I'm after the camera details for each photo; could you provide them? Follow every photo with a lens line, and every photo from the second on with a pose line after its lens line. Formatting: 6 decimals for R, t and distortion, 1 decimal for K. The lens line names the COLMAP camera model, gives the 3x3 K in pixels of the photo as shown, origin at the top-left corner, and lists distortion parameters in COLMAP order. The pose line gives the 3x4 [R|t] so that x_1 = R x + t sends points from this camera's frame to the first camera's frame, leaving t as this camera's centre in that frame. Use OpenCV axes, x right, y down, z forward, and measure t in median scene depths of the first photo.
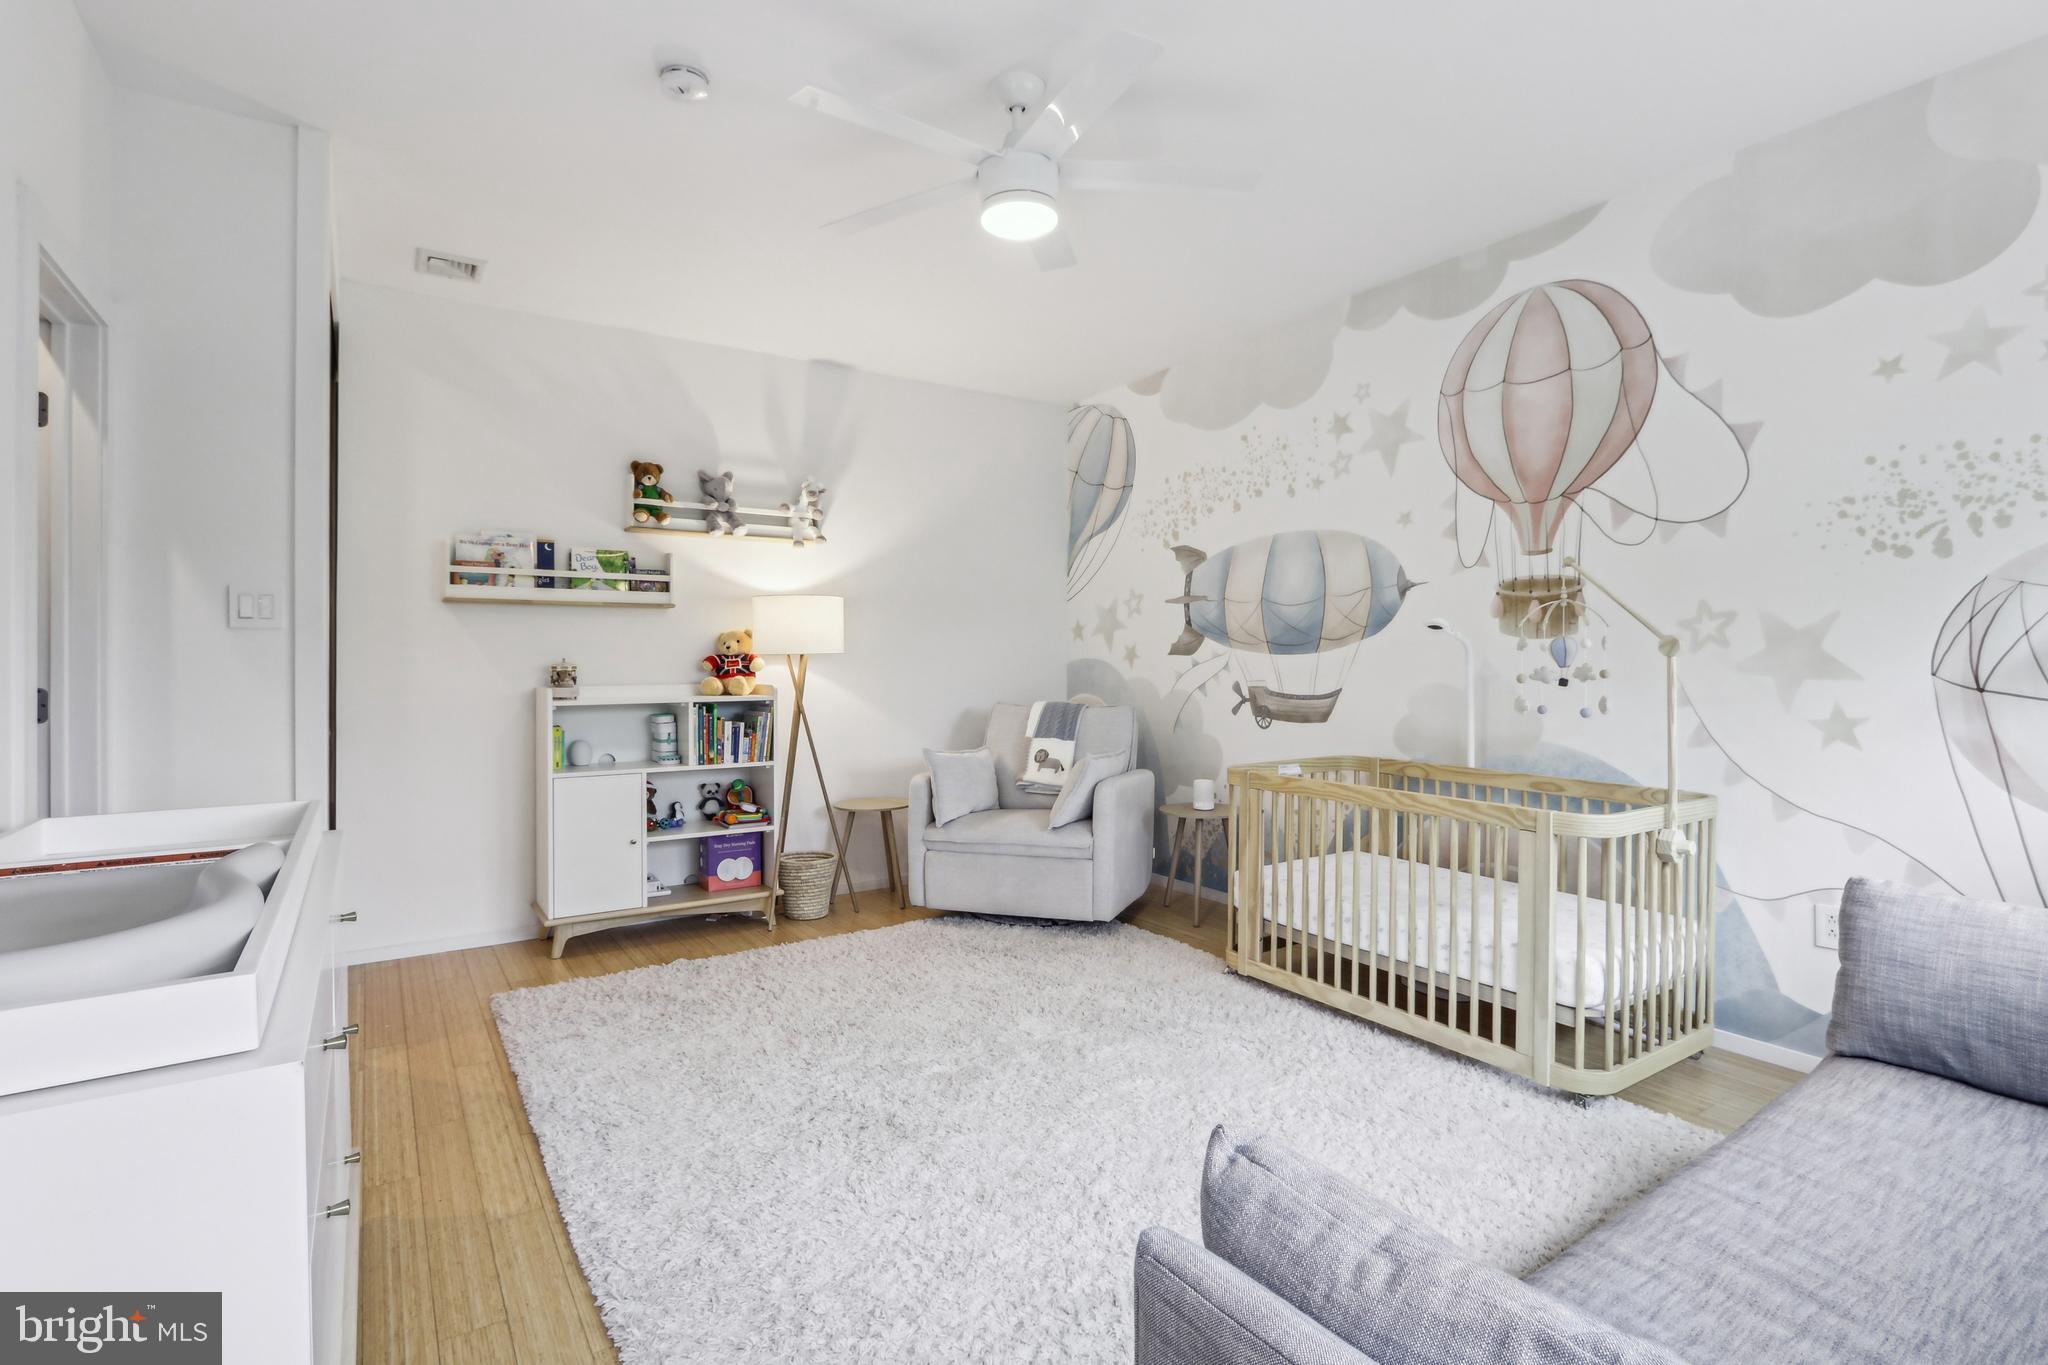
lens RADIAL K [[961.4, 0, 1024.0], [0, 961.4, 682.5], [0, 0, 1]] dist [-0.024359, 0.007070]
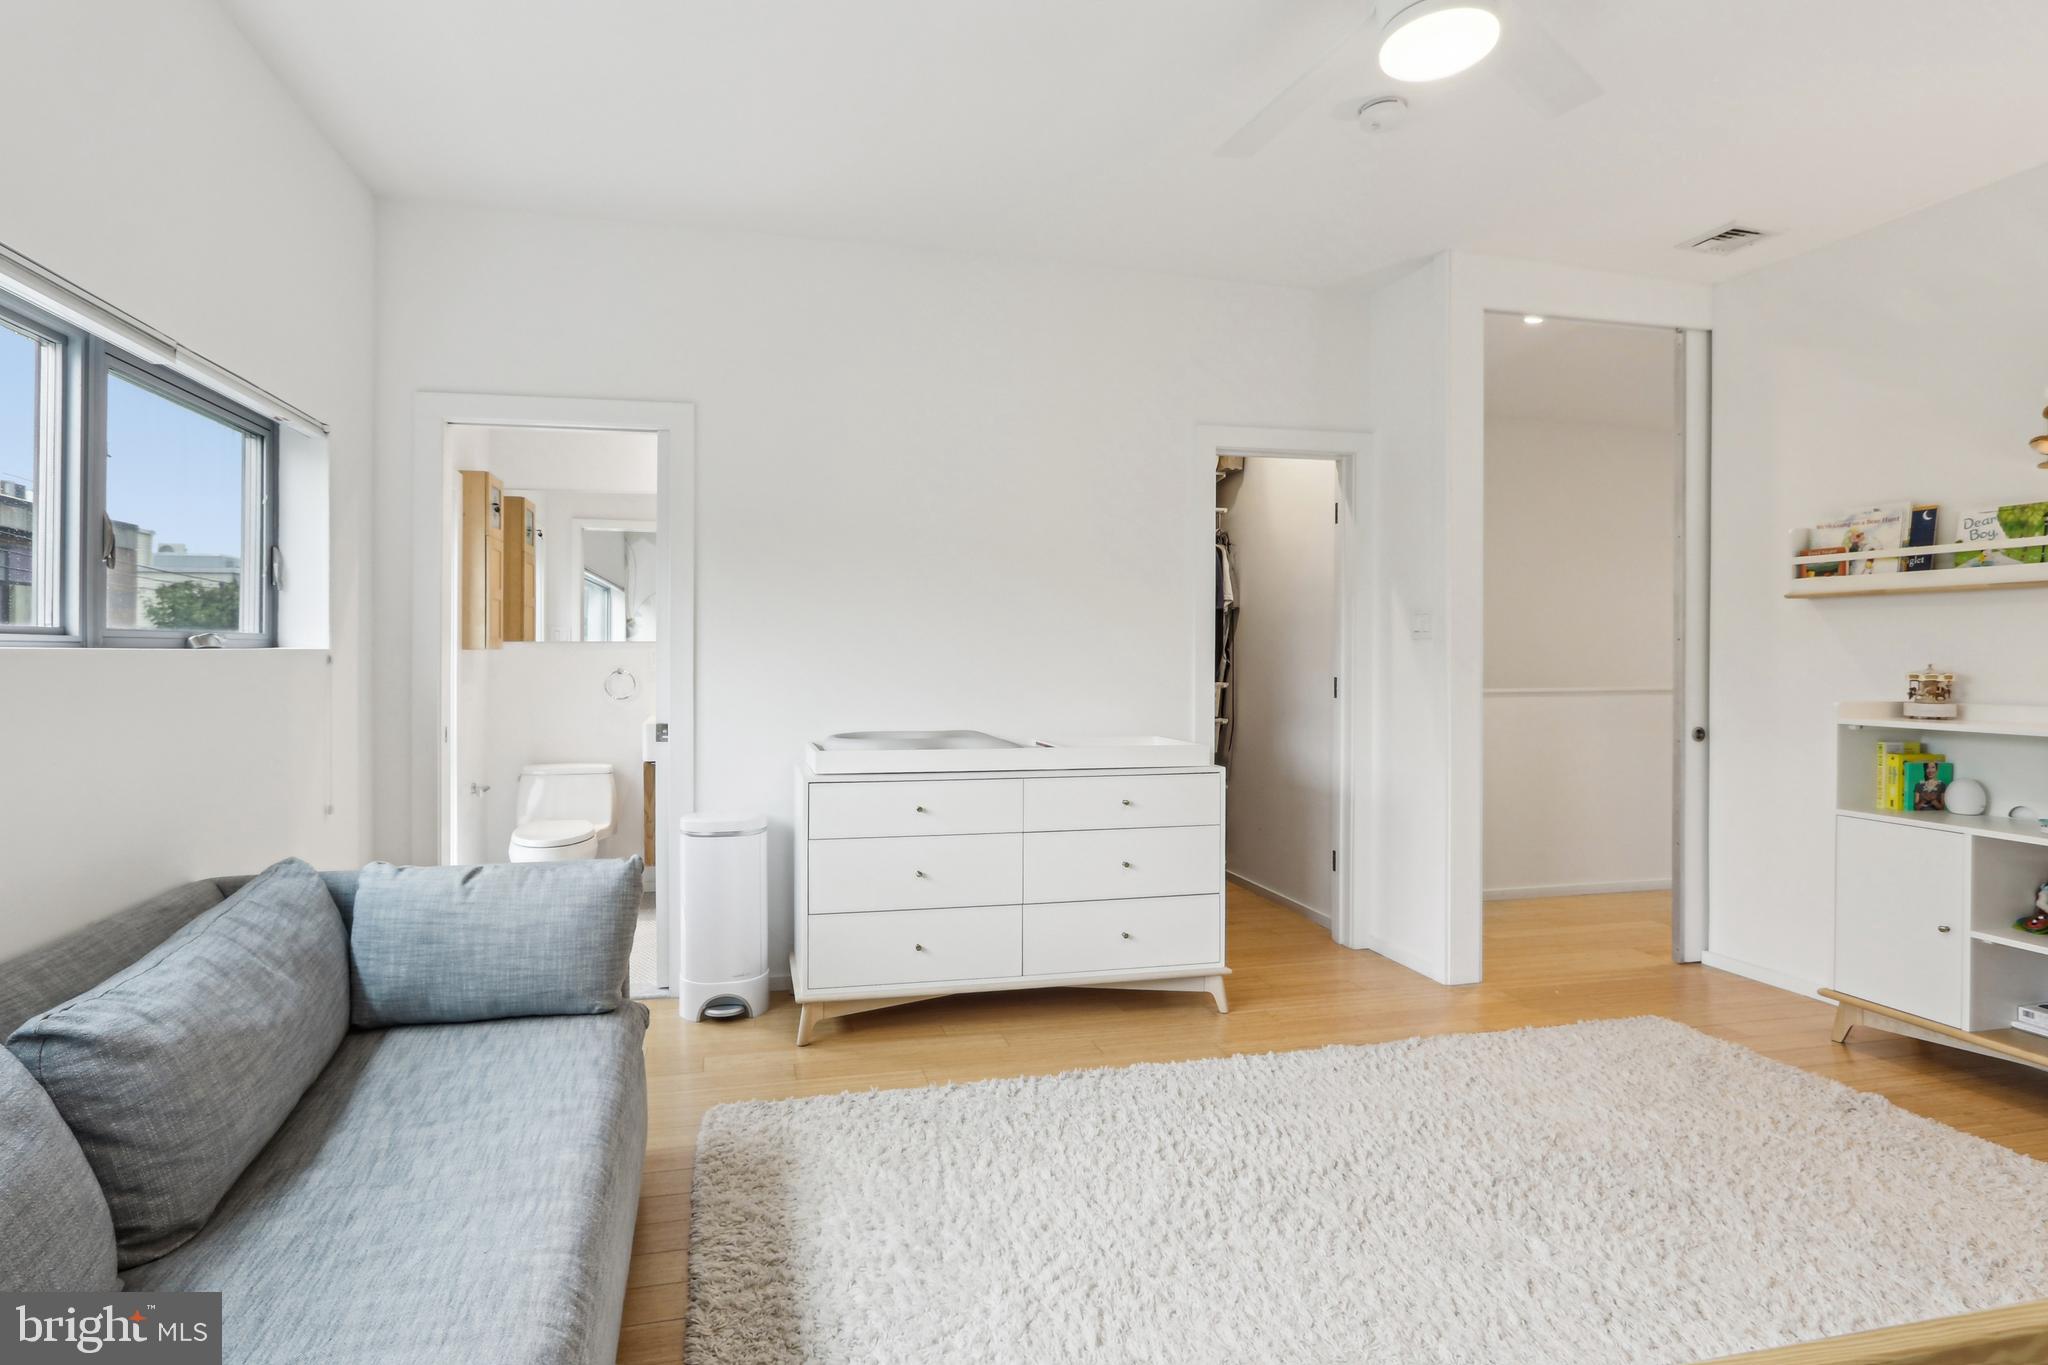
lens RADIAL K [[961.4, 0, 1024.0], [0, 961.4, 682.5], [0, 0, 1]] dist [-0.024359, 0.007070]
pose [[-0.307211, 0.028502, -0.951215, 0.442302], [-0.026710, 0.998899, 0.038557, -0.020379], [0.951267, 0.037253, -0.306112, 0.565745]]
